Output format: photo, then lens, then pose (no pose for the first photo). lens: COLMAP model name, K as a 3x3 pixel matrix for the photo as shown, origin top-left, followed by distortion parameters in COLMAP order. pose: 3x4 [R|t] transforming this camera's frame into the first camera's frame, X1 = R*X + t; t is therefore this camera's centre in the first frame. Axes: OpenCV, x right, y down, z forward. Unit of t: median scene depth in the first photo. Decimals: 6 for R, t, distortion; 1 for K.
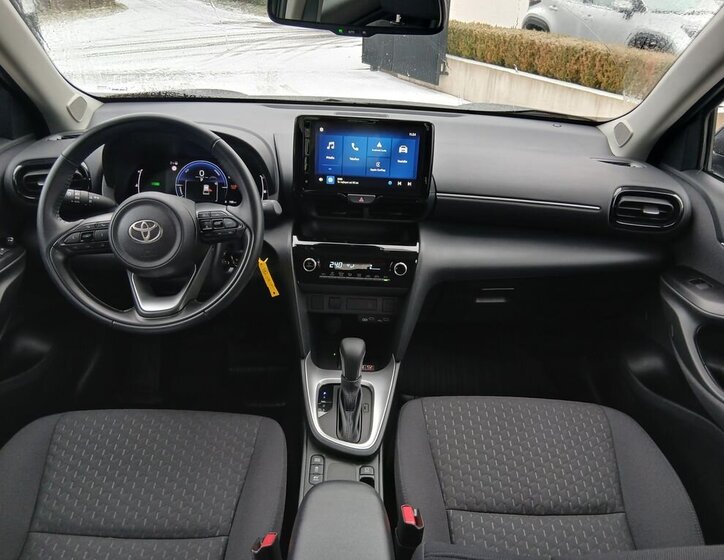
lens RADIAL K [[565.5, 0, 362.0], [0, 565.5, 280.0], [0, 0, 1]] dist [0.128039, -0.240426]
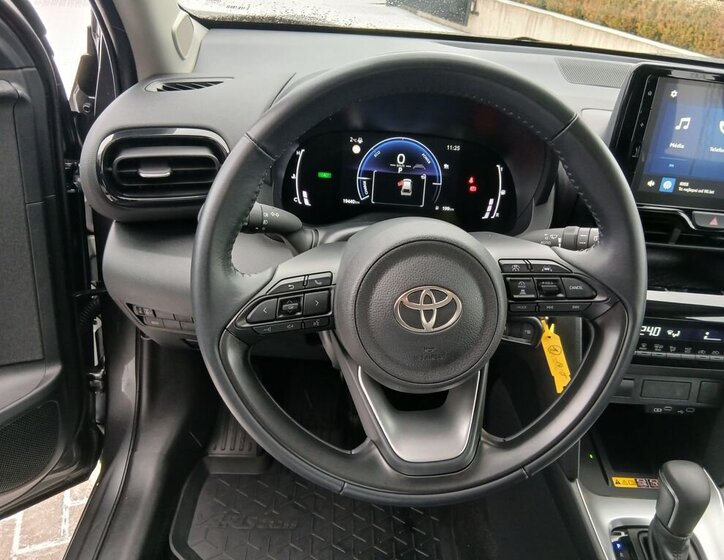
lens RADIAL K [[569.9, 0, 362.0], [0, 569.9, 280.0], [0, 0, 1]] dist [0.112835, -0.191956]
pose [[0.998856, 0.030494, 0.036848, -0.358725], [-0.033628, 0.995582, 0.087669, -0.118801], [-0.034012, -0.088808, 0.995468, 0.420894]]
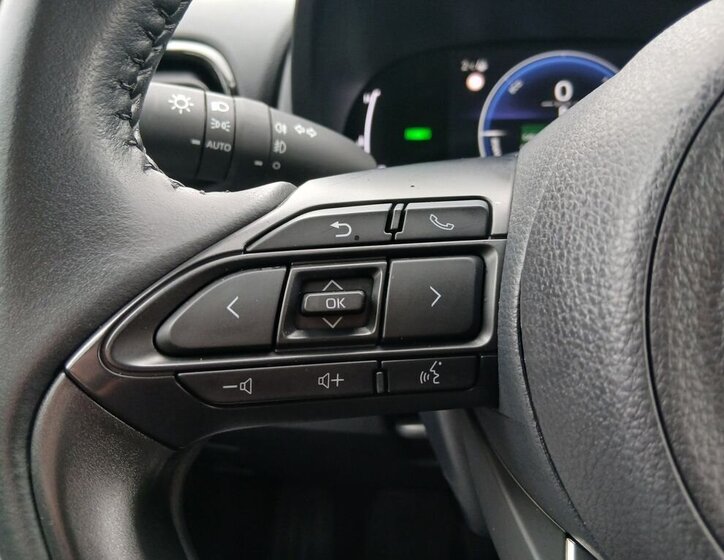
lens RADIAL K [[612.2, 0, 362.0], [0, 612.2, 280.0], [0, 0, 1]] dist [0.008286, 0.000132]
pose [[0.993587, -0.028367, -0.109456, -0.375762], [0.015973, 0.993525, -0.112488, -0.052773], [0.111938, 0.110018, 0.987606, 0.711128]]
